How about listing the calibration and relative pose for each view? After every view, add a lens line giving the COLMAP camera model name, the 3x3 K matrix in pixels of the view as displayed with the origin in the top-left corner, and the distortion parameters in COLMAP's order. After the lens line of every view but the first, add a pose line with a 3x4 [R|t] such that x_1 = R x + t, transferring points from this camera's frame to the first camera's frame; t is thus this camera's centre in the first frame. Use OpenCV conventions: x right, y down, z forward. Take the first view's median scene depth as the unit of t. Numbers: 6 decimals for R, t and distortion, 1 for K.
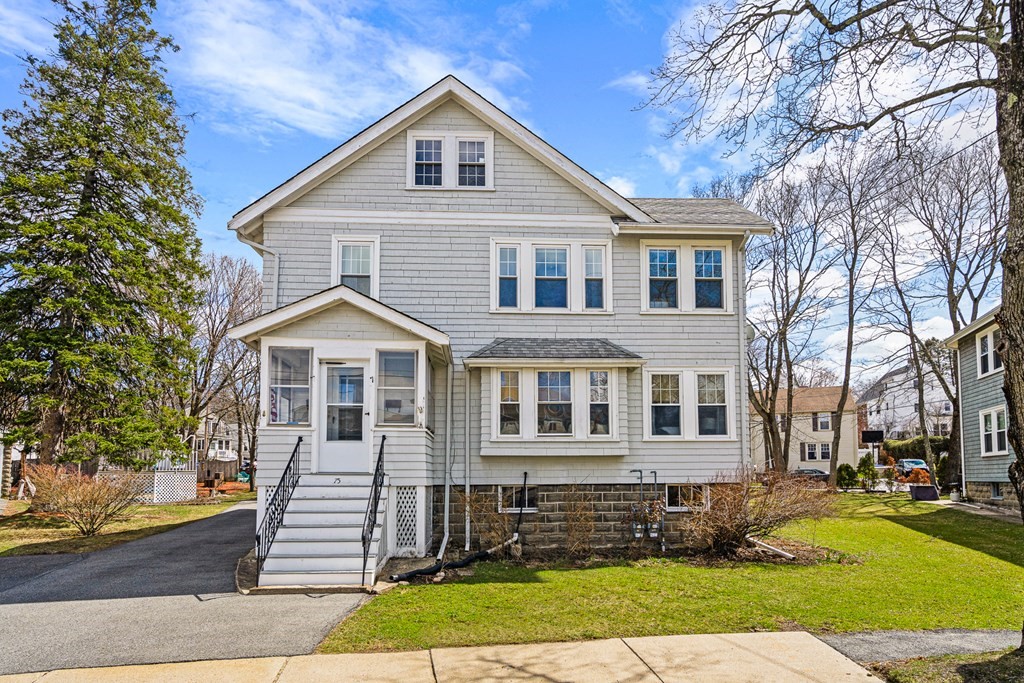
lens RADIAL K [[623.7, 0, 512.4], [0, 623.7, 373.8], [0, 0, 1]] dist [0.000289, 0.003191]
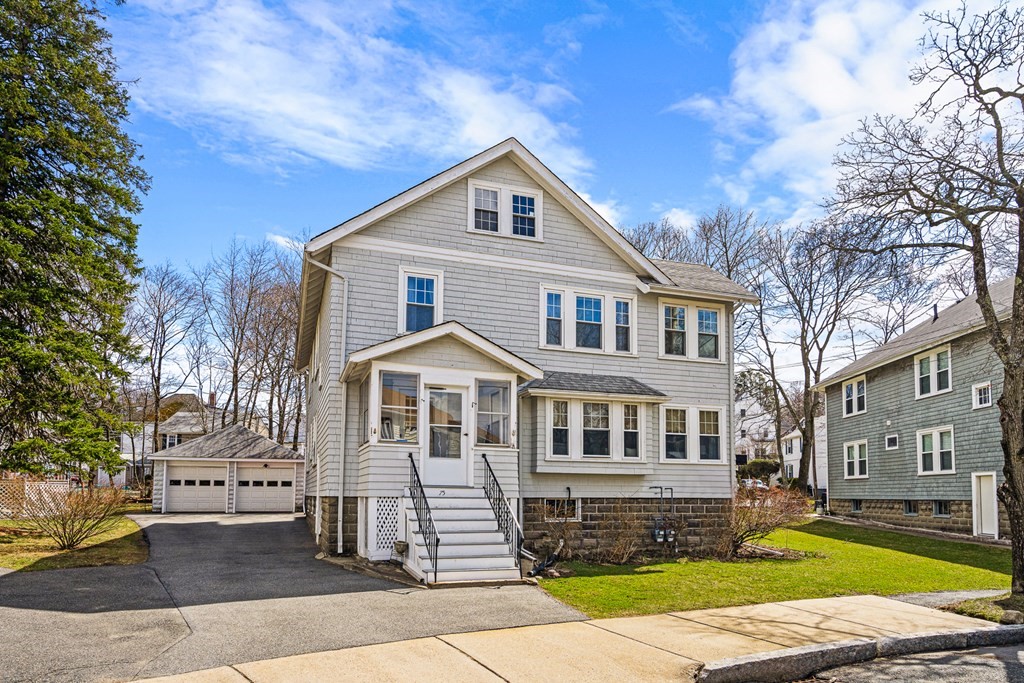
lens RADIAL K [[656.7, 0, 512.3], [0, 656.7, 373.2], [0, 0, 1]] dist [0.006735, 0.001182]
pose [[0.959542, 0.060411, 0.275008, -0.411890], [-0.056355, 0.998154, -0.022635, -0.021763], [-0.275868, 0.006221, 0.961175, -0.153562]]
